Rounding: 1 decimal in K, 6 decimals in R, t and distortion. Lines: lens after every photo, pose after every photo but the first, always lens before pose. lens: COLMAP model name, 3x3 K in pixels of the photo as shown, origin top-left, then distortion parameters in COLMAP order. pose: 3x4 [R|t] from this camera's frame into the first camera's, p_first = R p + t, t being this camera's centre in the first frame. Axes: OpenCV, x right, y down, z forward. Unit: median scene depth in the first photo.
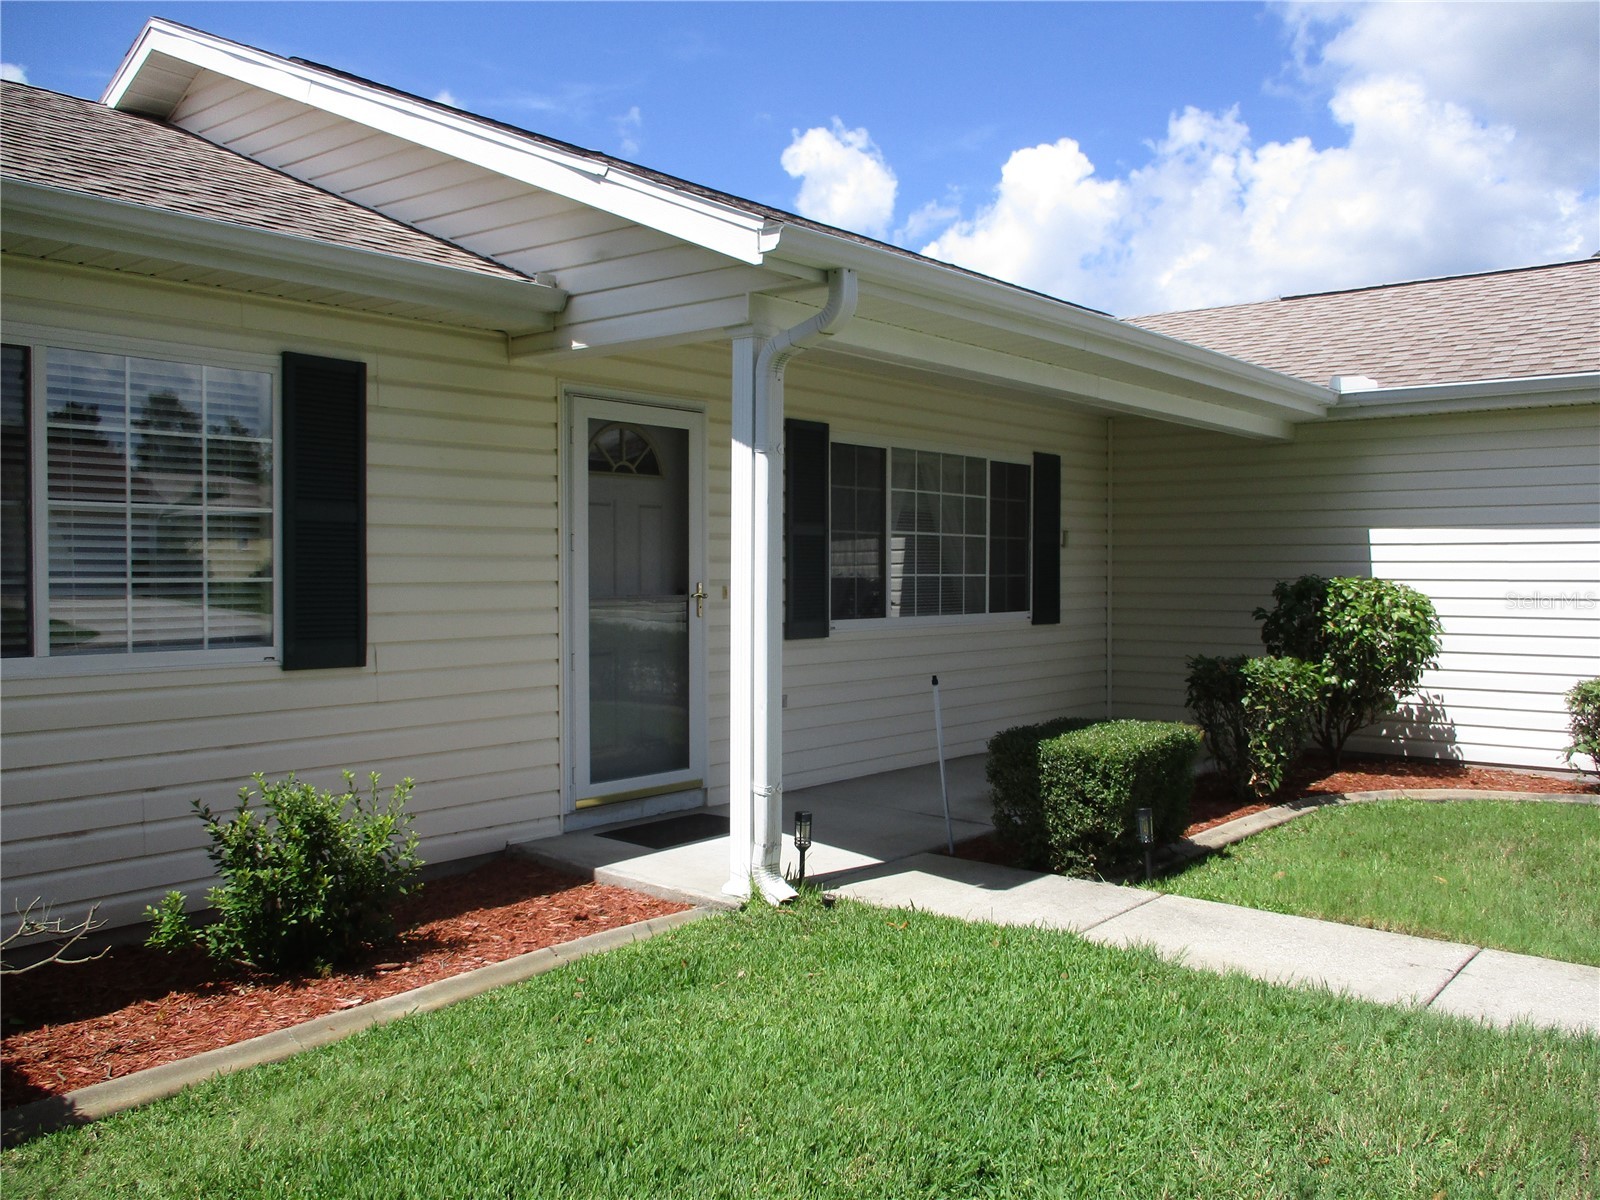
lens RADIAL K [[1310.3, 0, 800.0], [0, 1310.3, 600.0], [0, 0, 1]] dist [-0.018339, -0.009120]
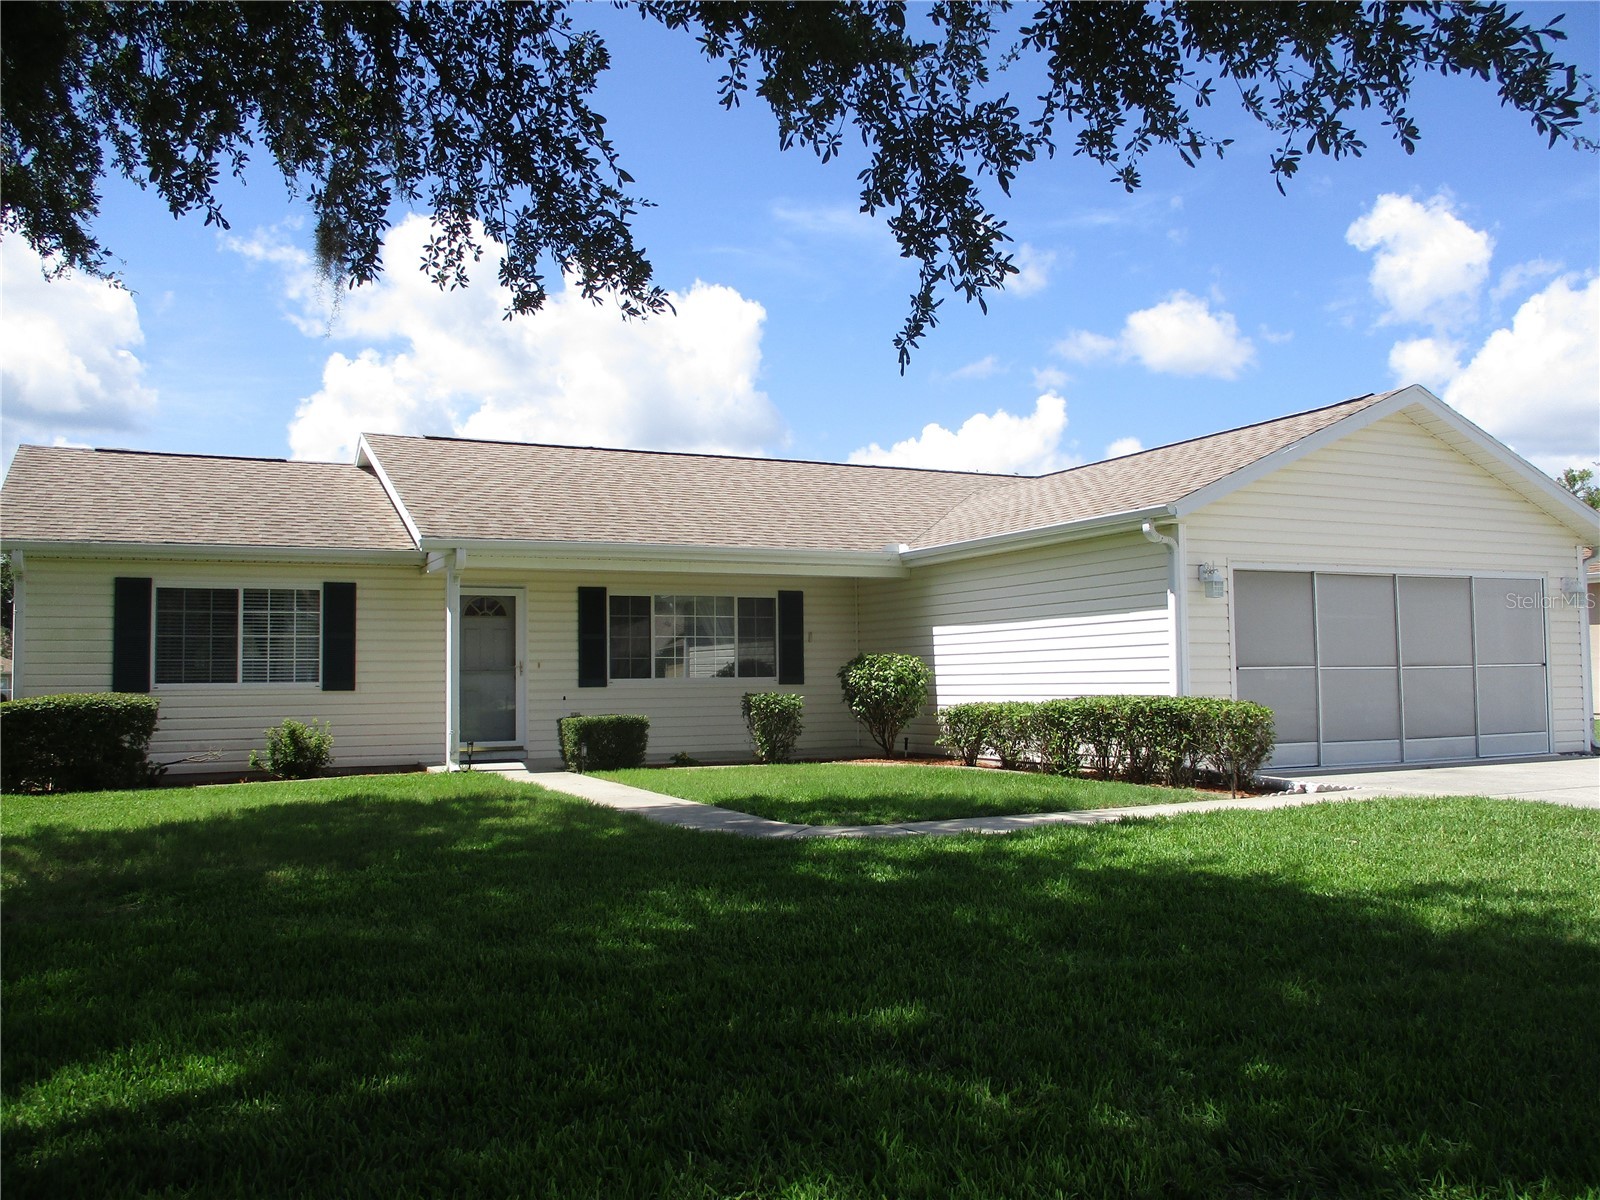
lens RADIAL K [[1310.3, 0, 800.0], [0, 1310.3, 600.0], [0, 0, 1]] dist [-0.018339, -0.009120]
pose [[0.910178, -0.033884, -0.412829, 1.334367], [0.001864, 0.996974, -0.077718, 0.060245], [0.414213, 0.069968, 0.907487, -0.912194]]
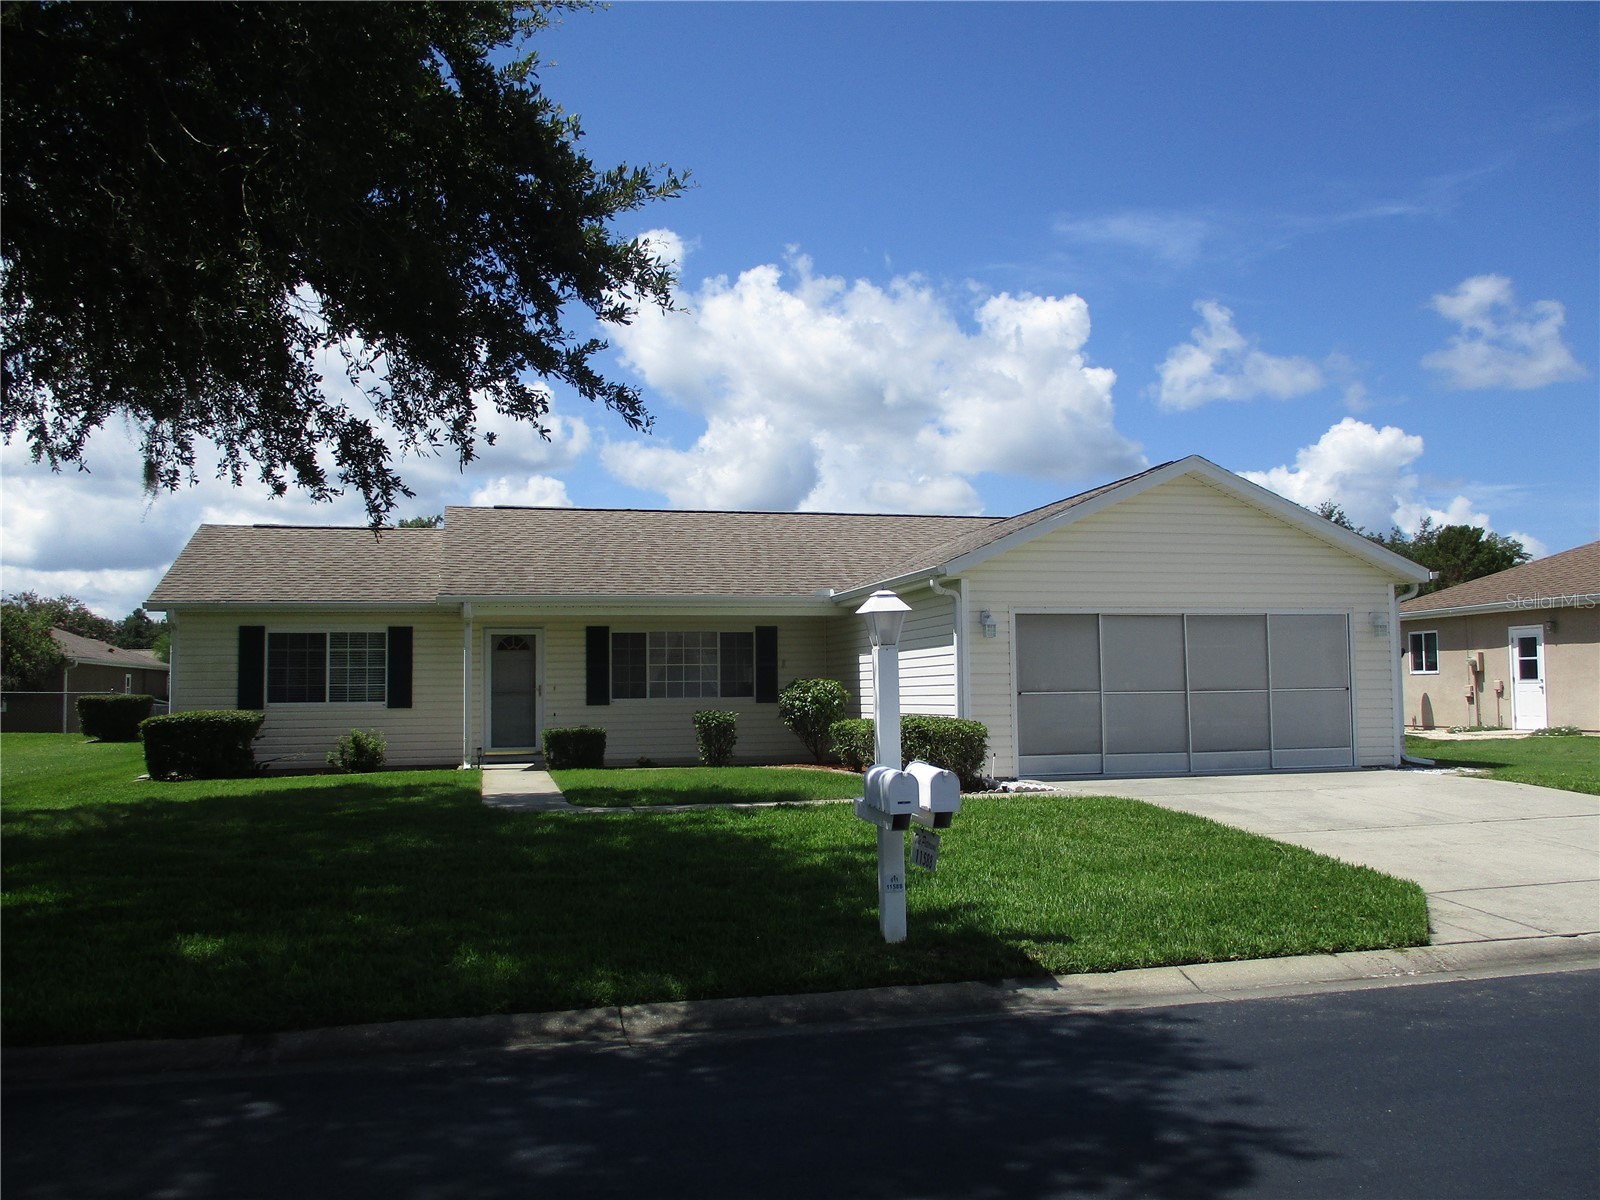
lens RADIAL K [[1299.0, 0, 800.0], [0, 1299.0, 600.0], [0, 0, 1]] dist [-0.022323, -0.003690]
pose [[0.804288, -0.050011, -0.592132, 2.161311], [-0.001494, 0.996279, -0.086173, 0.047683], [0.594238, 0.070192, 0.801220, -1.035919]]
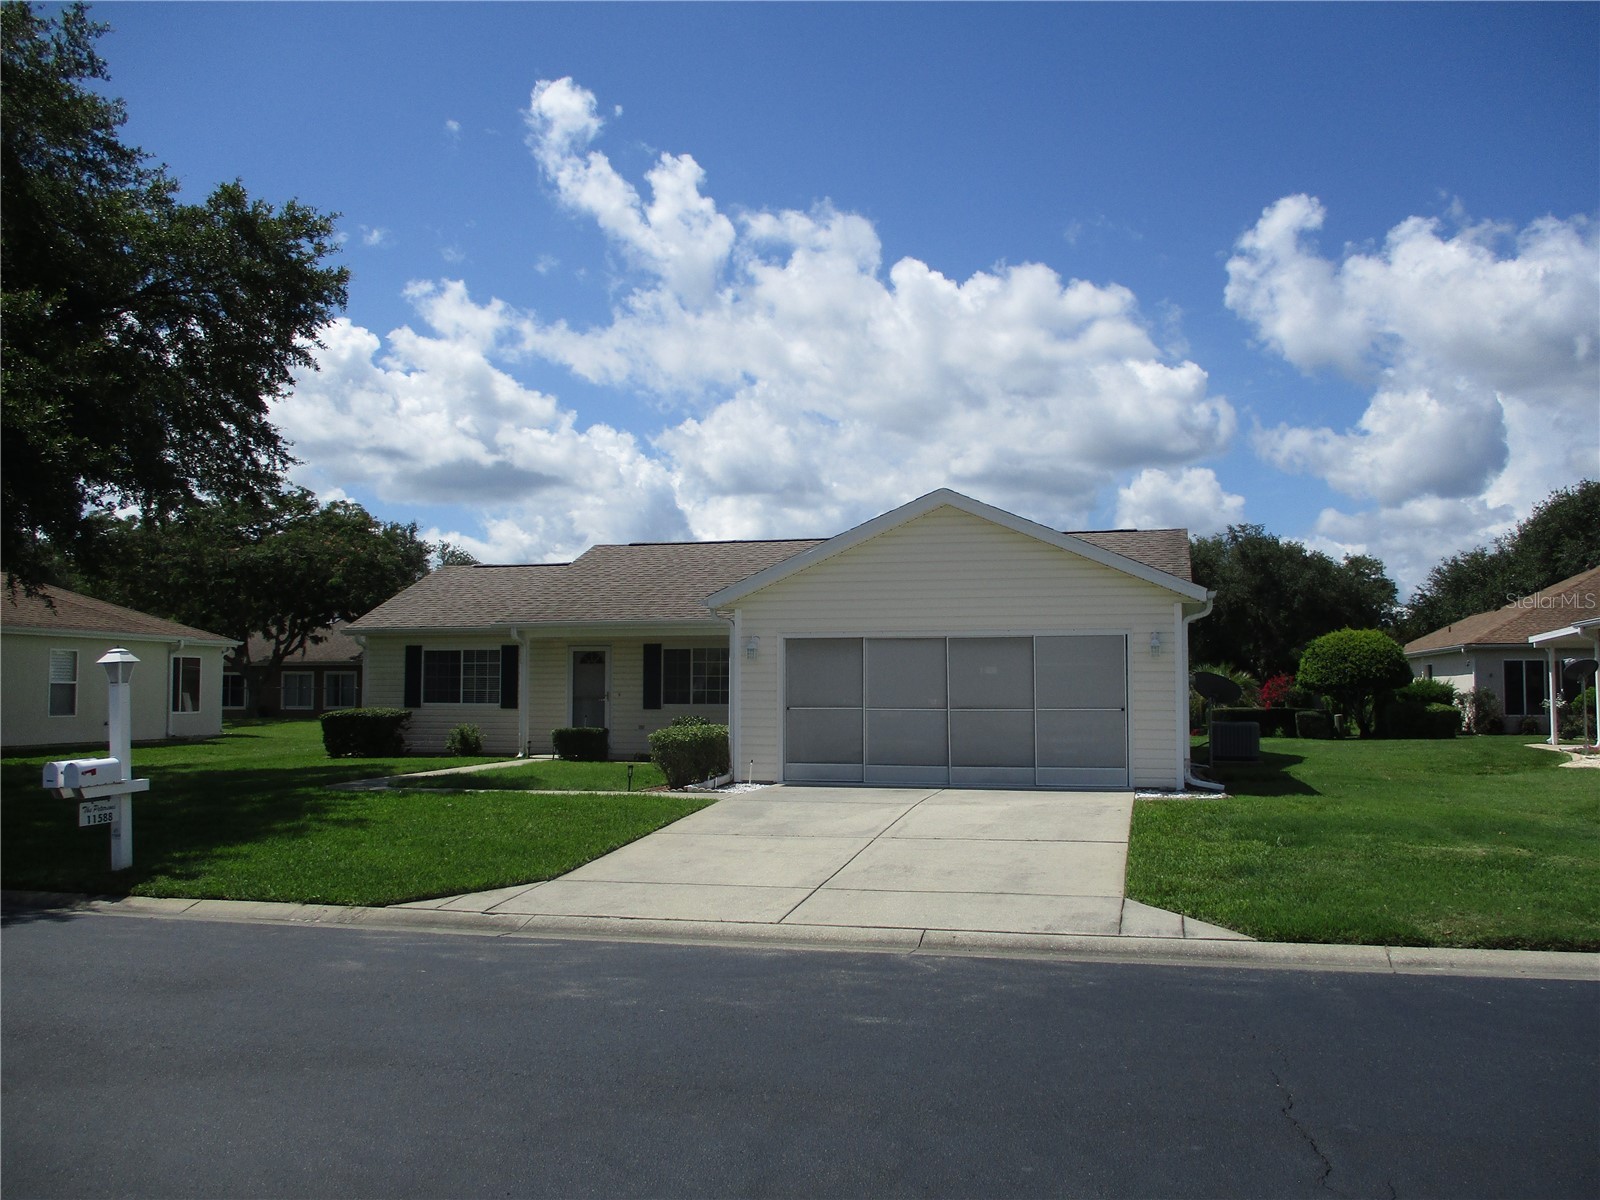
lens RADIAL K [[1310.3, 0, 800.0], [0, 1310.3, 600.0], [0, 0, 1]] dist [-0.018339, -0.009120]
pose [[0.430904, -0.060365, -0.900377, 3.487609], [-0.020789, 0.996831, -0.076780, 0.000665], [0.902158, 0.051803, 0.428284, -0.108646]]
